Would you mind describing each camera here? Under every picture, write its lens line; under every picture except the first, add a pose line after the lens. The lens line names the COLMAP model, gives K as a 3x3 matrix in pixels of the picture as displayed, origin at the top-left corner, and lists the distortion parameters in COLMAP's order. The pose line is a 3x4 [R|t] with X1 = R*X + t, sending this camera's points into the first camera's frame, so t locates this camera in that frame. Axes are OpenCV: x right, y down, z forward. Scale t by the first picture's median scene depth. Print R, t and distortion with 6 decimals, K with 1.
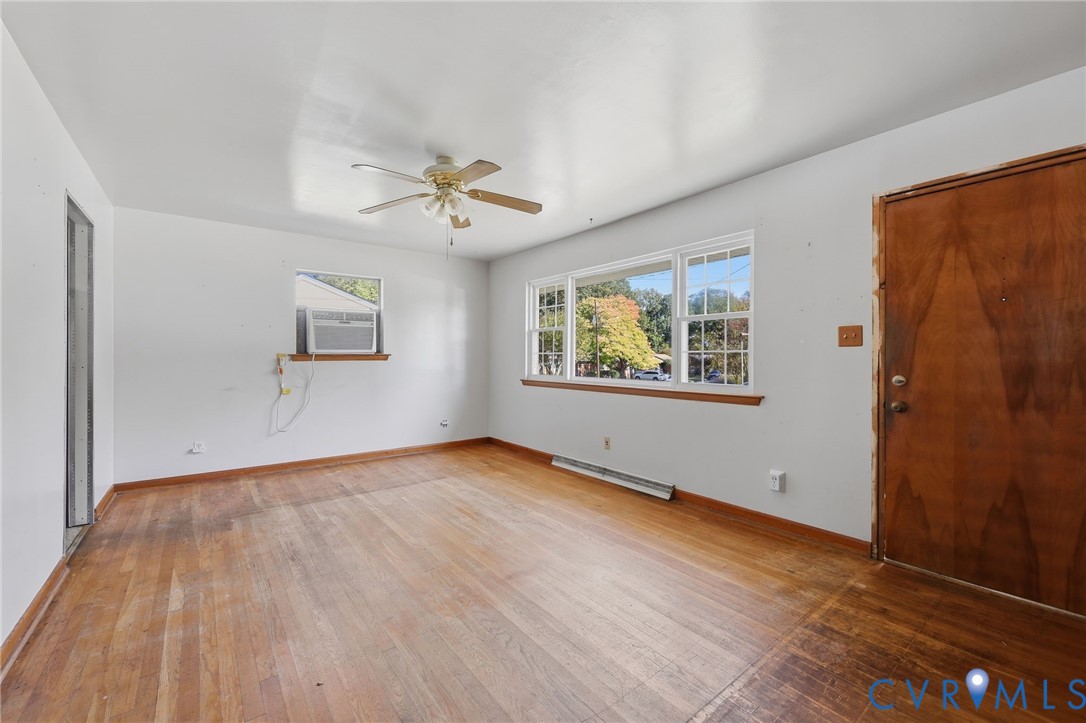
lens RADIAL K [[436.4, 0, 539.5], [0, 436.4, 358.5], [0, 0, 1]] dist [0.000728, 0.000010]
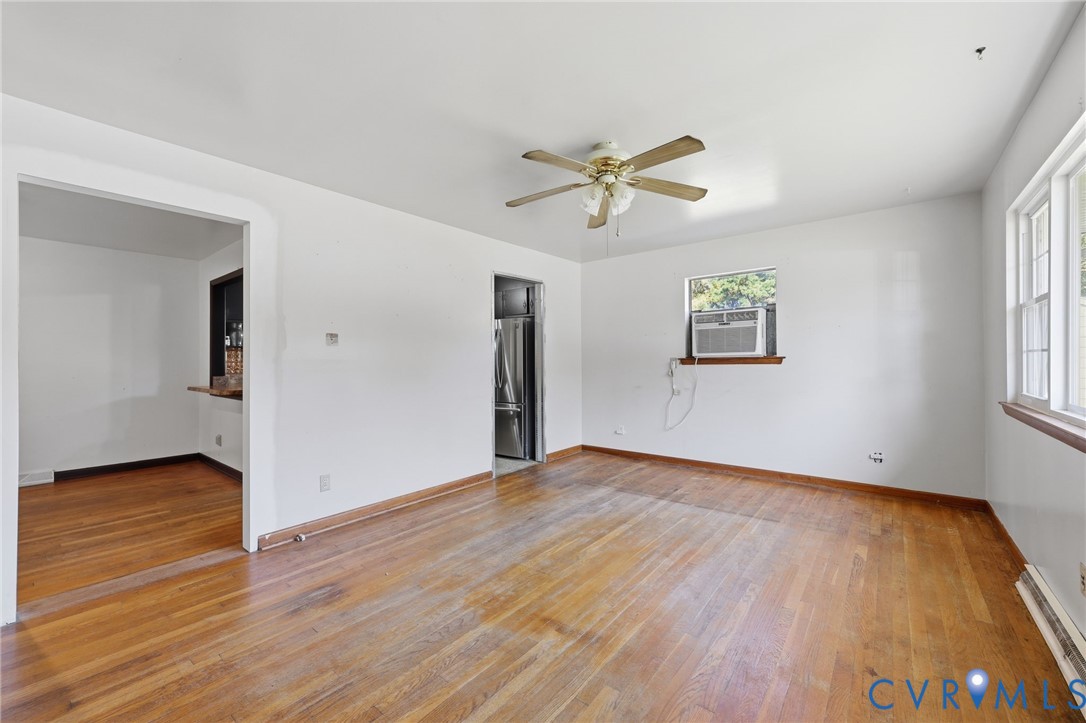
lens RADIAL K [[436.4, 0, 539.5], [0, 436.4, 358.5], [0, 0, 1]] dist [0.000728, 0.000010]
pose [[0.231028, -0.008102, -0.972913, 0.508326], [0.005006, 0.999962, -0.007138, -0.004007], [0.972934, -0.003222, 0.231059, 0.523777]]
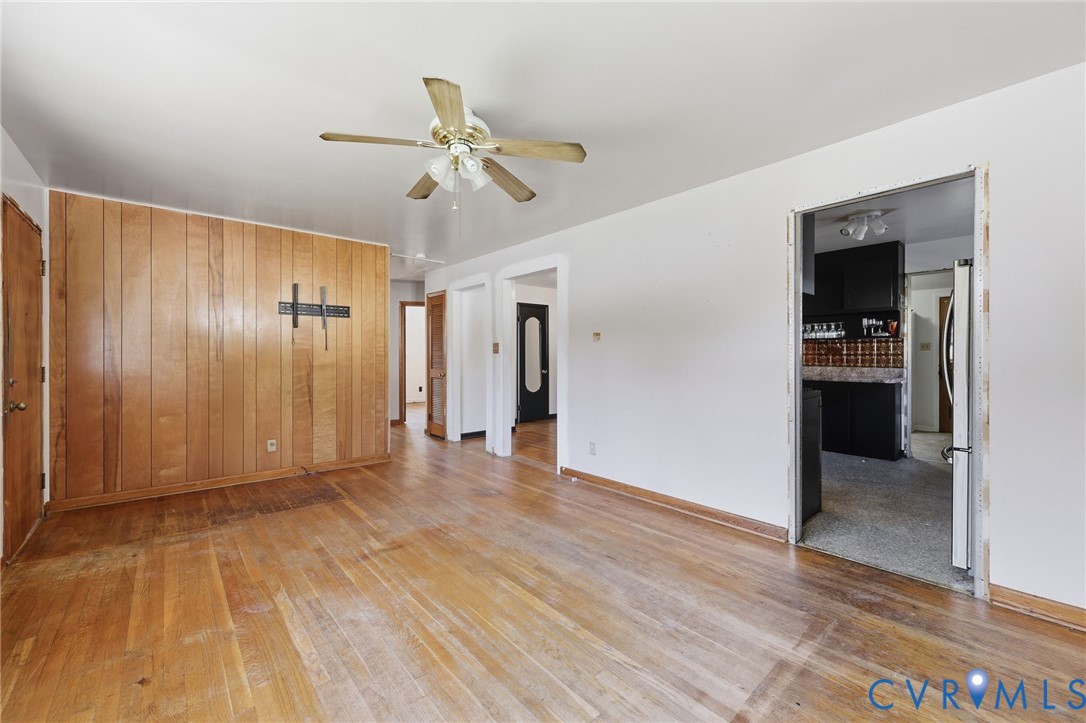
lens RADIAL K [[438.4, 0, 534.5], [0, 438.4, 356.7], [0, 0, 1]] dist [-0.000266, 0.000022]
pose [[-0.999042, 0.000290, -0.043766, -0.249855], [0.000047, 0.999985, 0.005549, -0.007607], [0.043767, 0.005542, -0.999026, 1.444732]]
